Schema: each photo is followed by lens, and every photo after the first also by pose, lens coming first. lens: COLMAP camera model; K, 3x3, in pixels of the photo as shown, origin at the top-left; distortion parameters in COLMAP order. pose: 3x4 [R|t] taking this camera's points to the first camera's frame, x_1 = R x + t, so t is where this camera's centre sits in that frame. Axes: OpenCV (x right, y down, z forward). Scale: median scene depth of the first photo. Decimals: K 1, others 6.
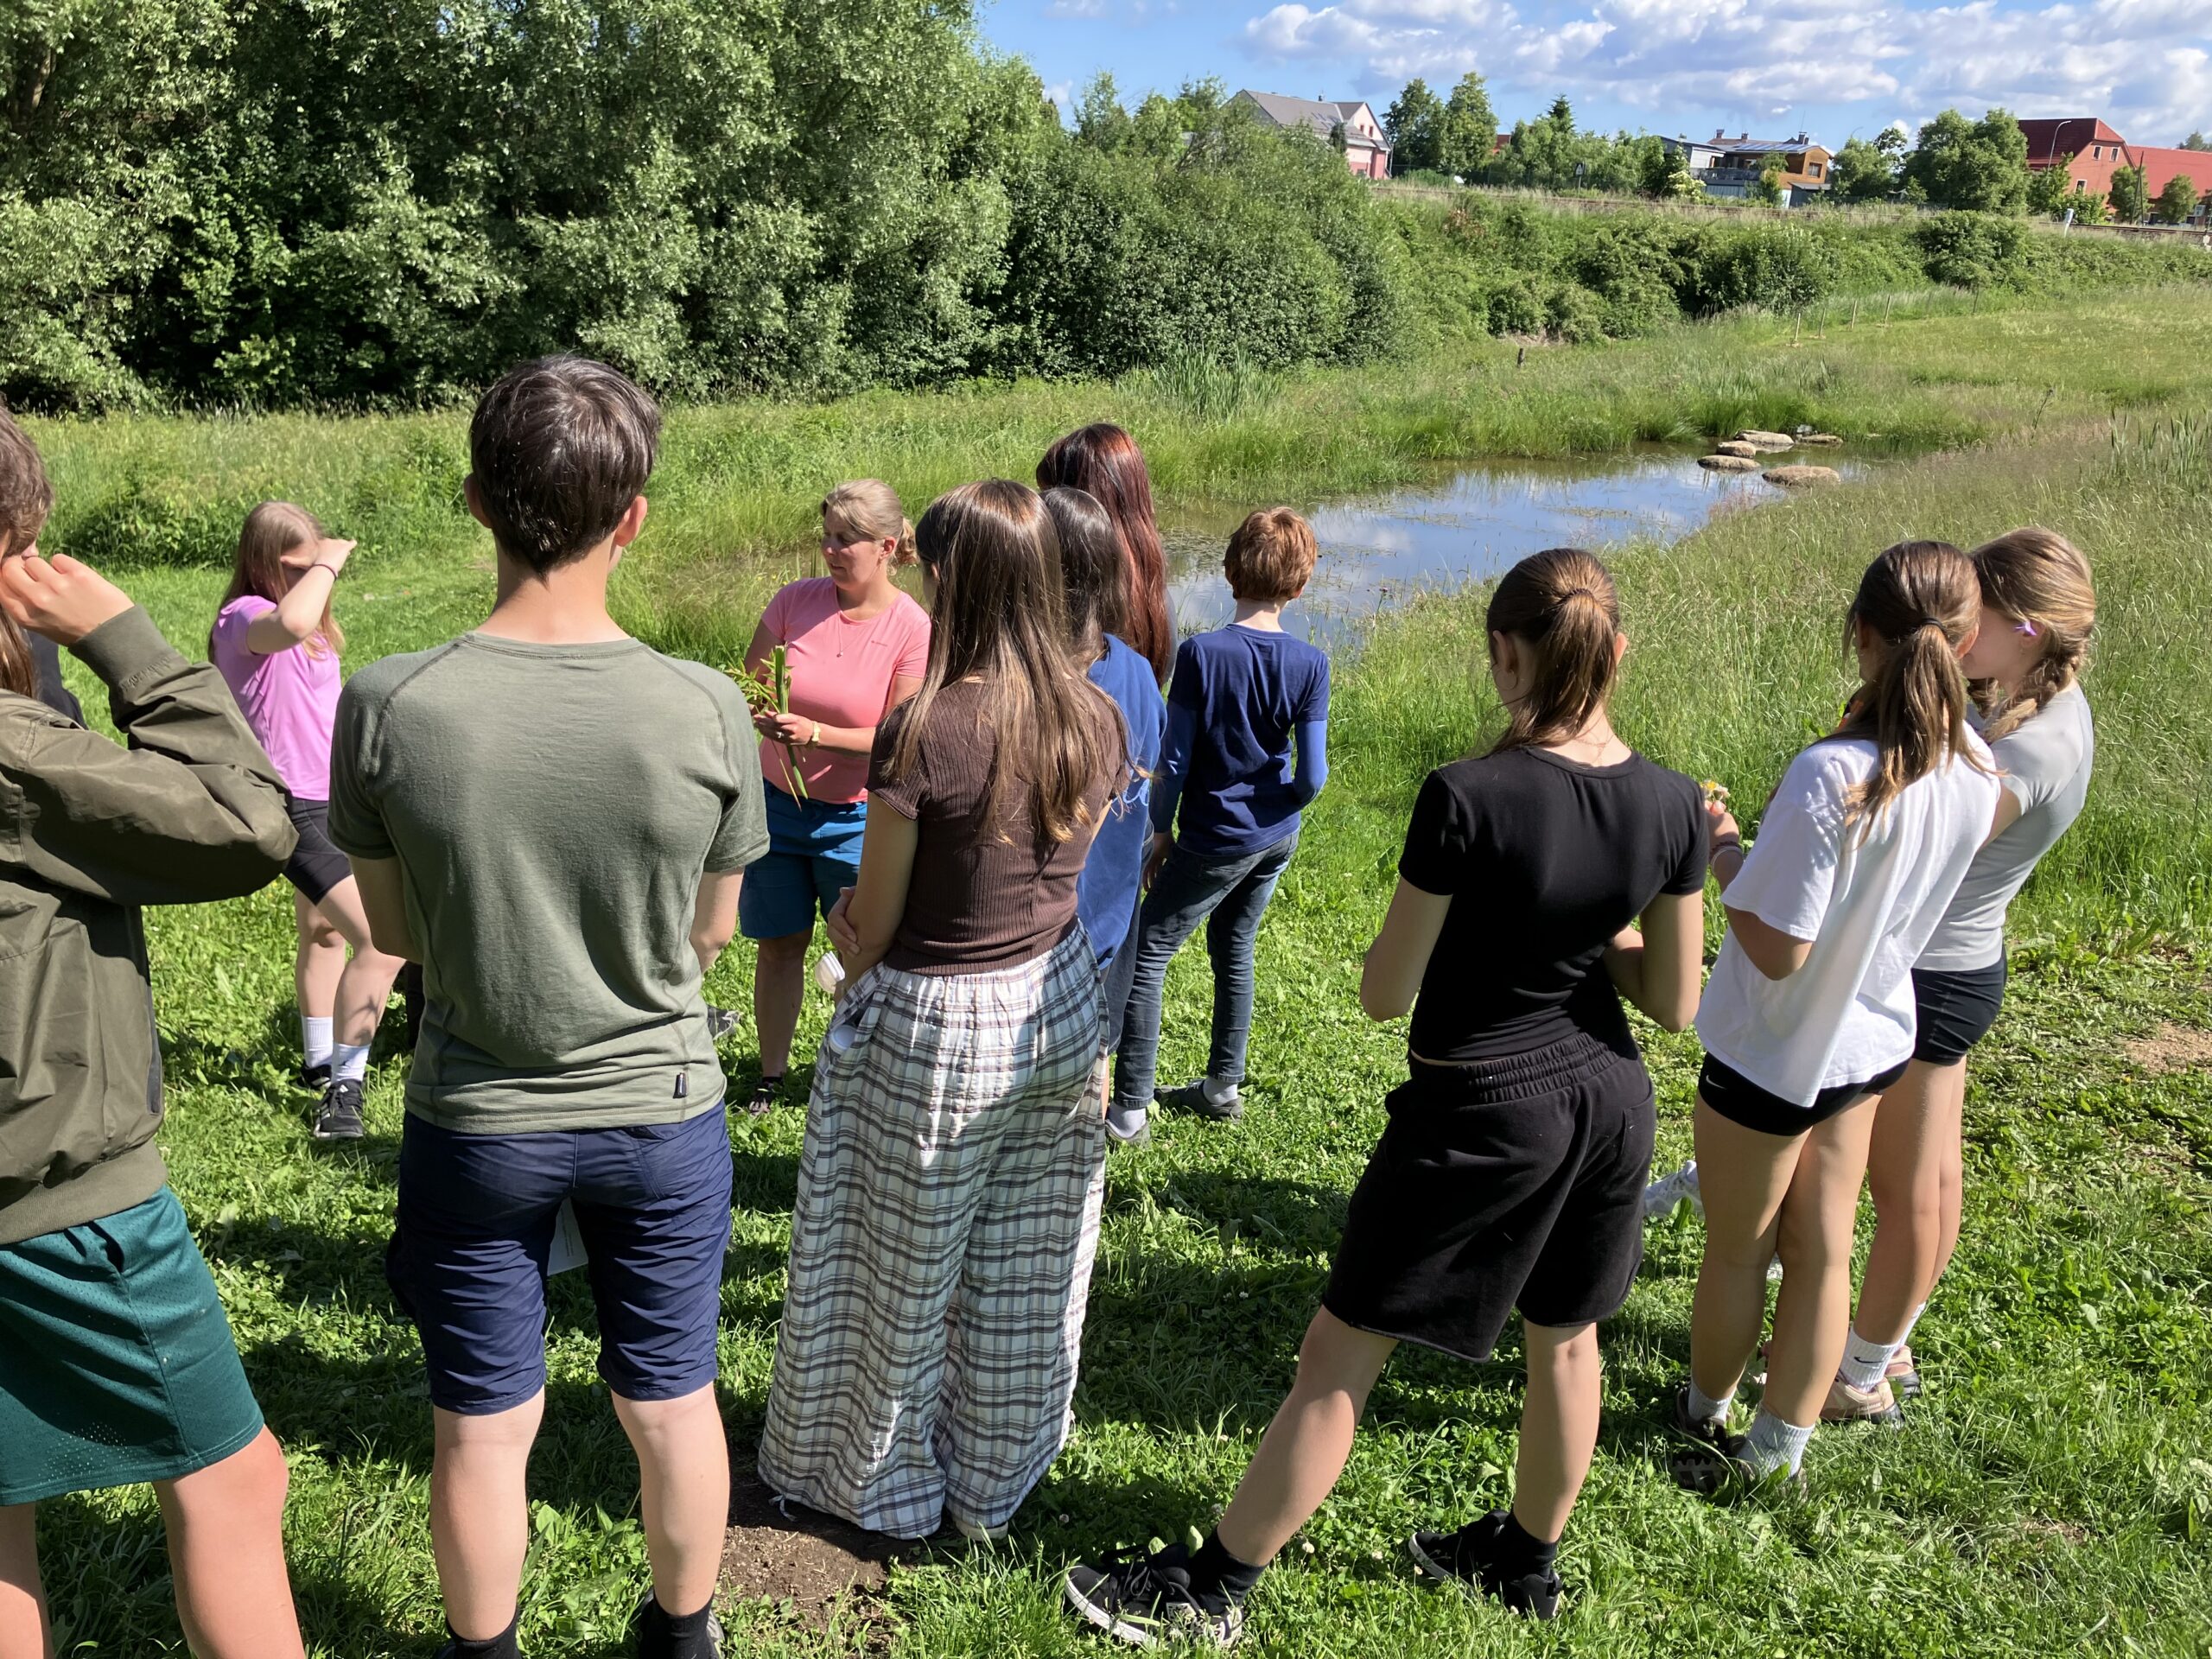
lens RADIAL K [[1764.4, 0, 1054.0], [0, 1764.4, 828.7], [0, 0, 1]] dist [0.064642, -0.089387]
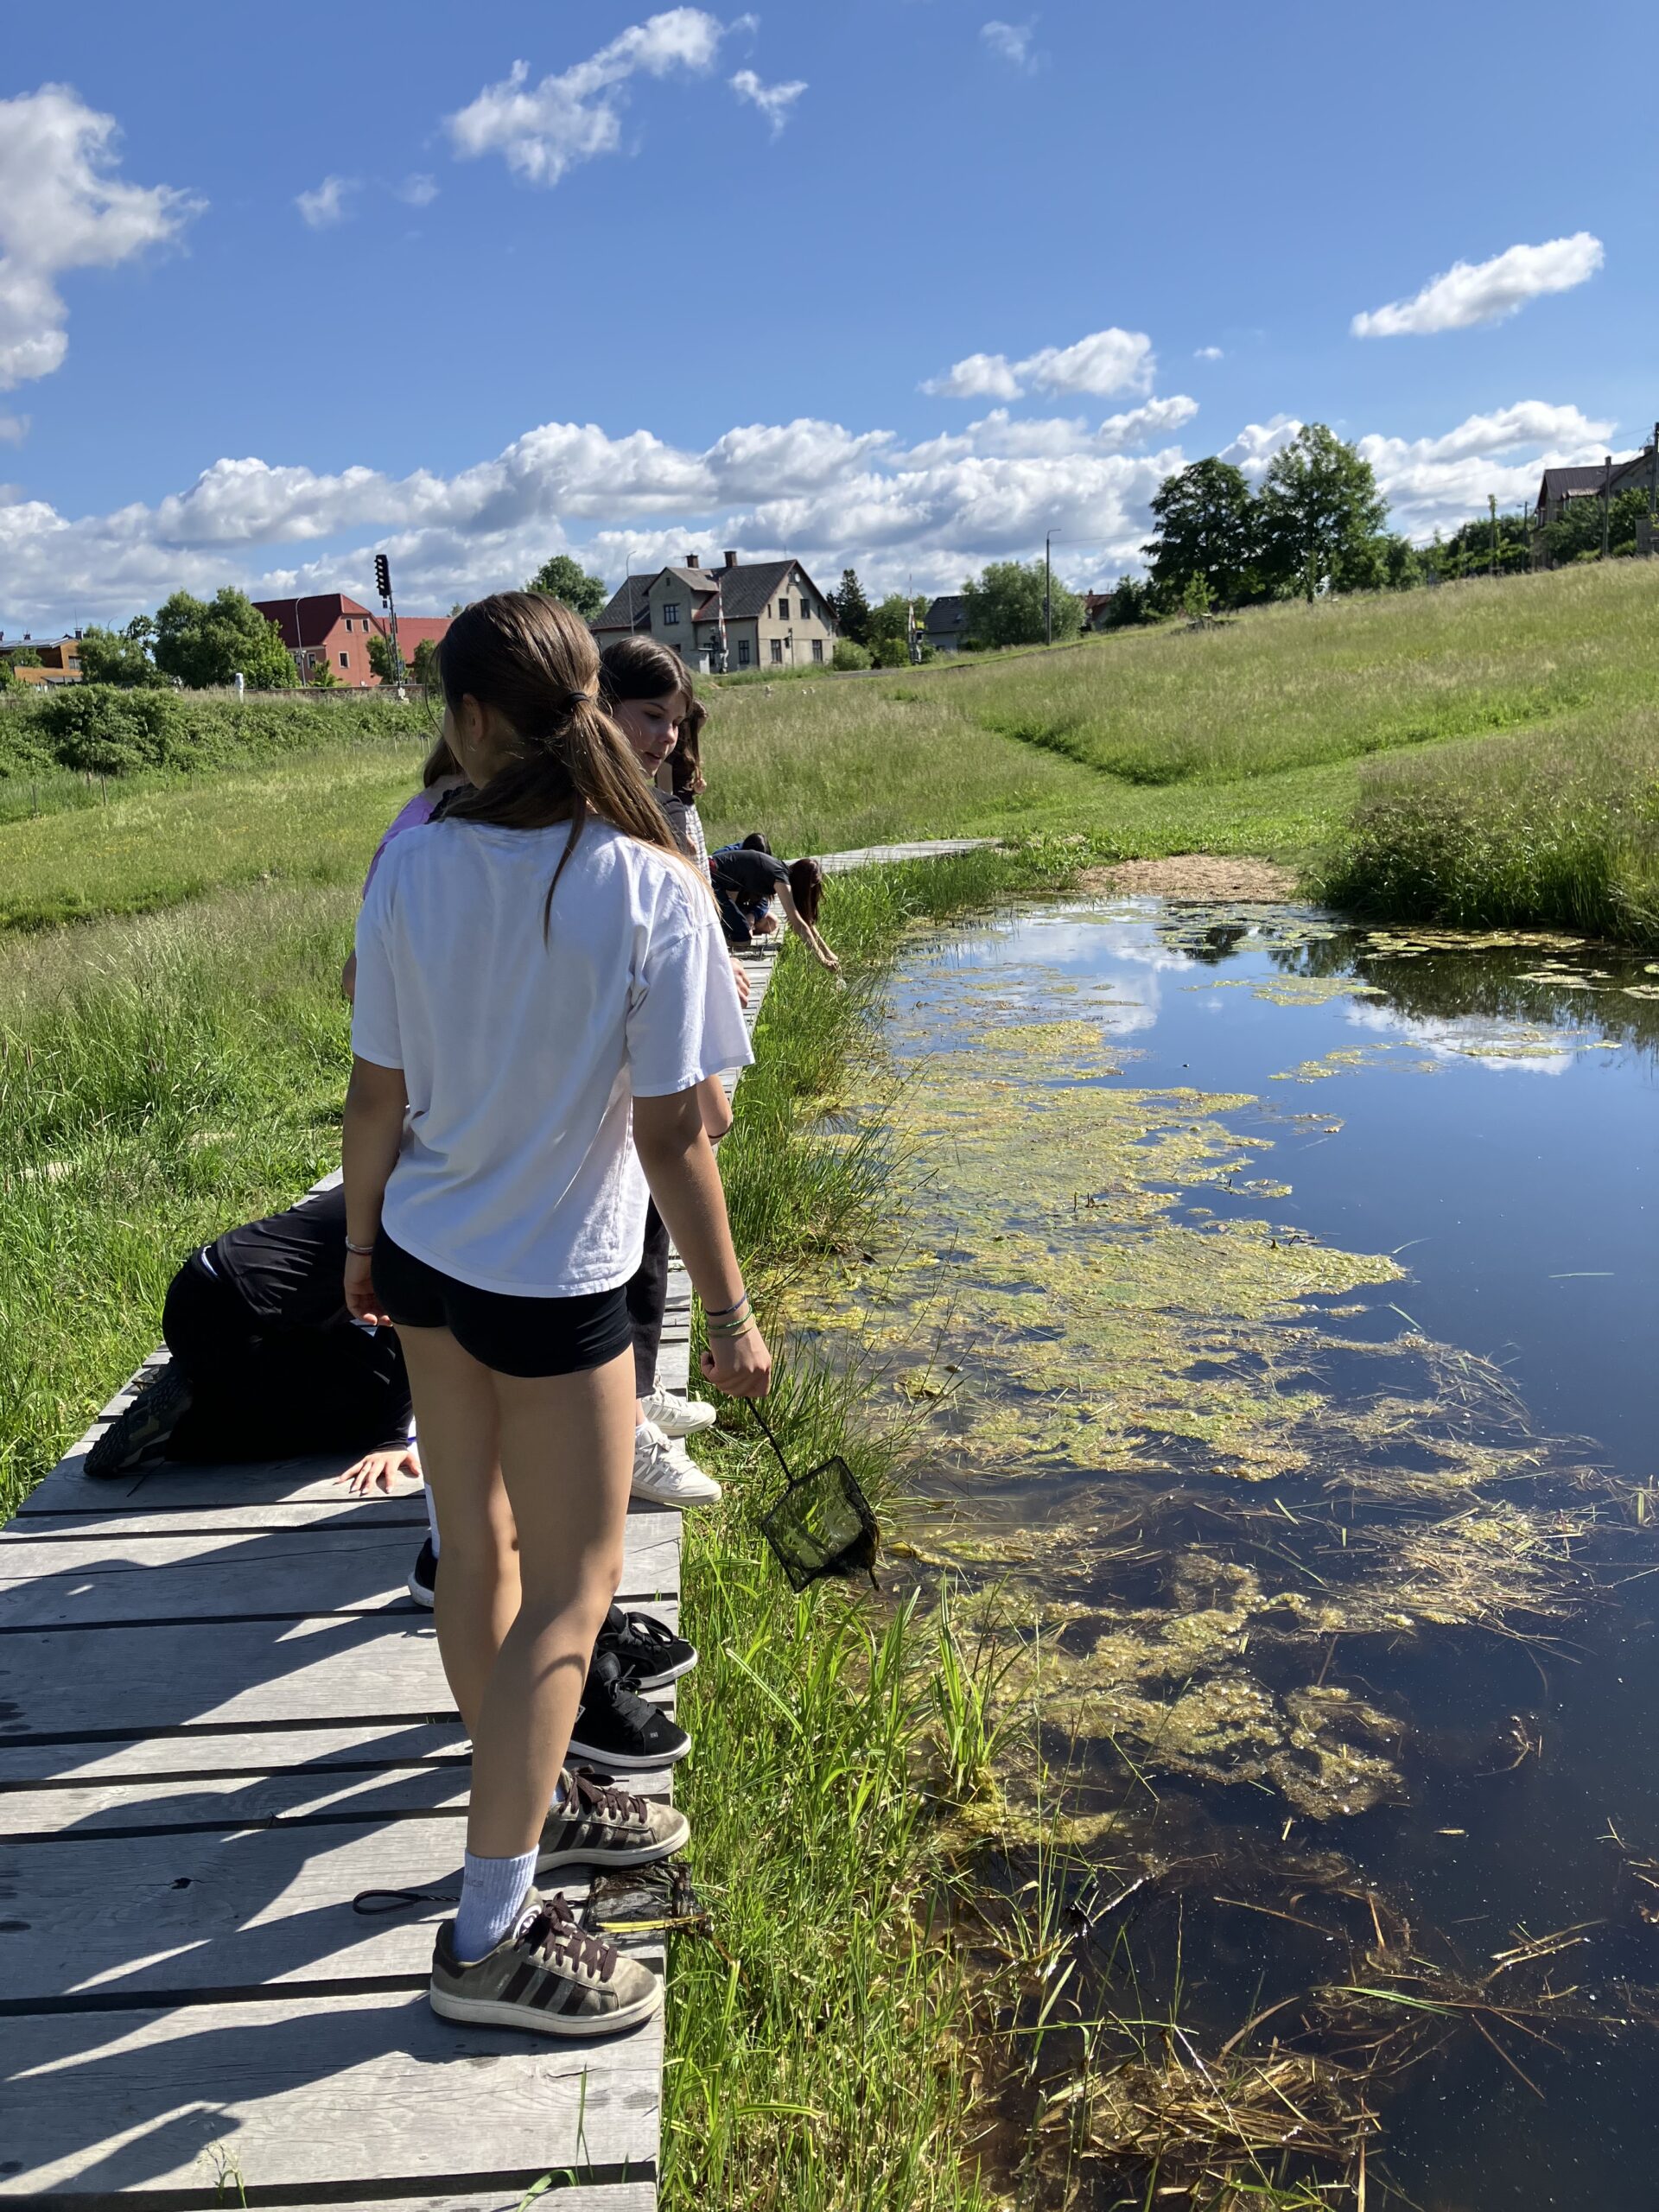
lens RADIAL K [[1759.1, 0, 829.5], [0, 1759.1, 1106.0], [0, 0, 1]] dist [0.056439, -0.200846]
pose [[0.746990, -0.229857, 0.623837, 0.251609], [0.298355, 0.954439, -0.005585, -0.061093], [-0.594130, 0.190297, 0.781535, 0.226580]]
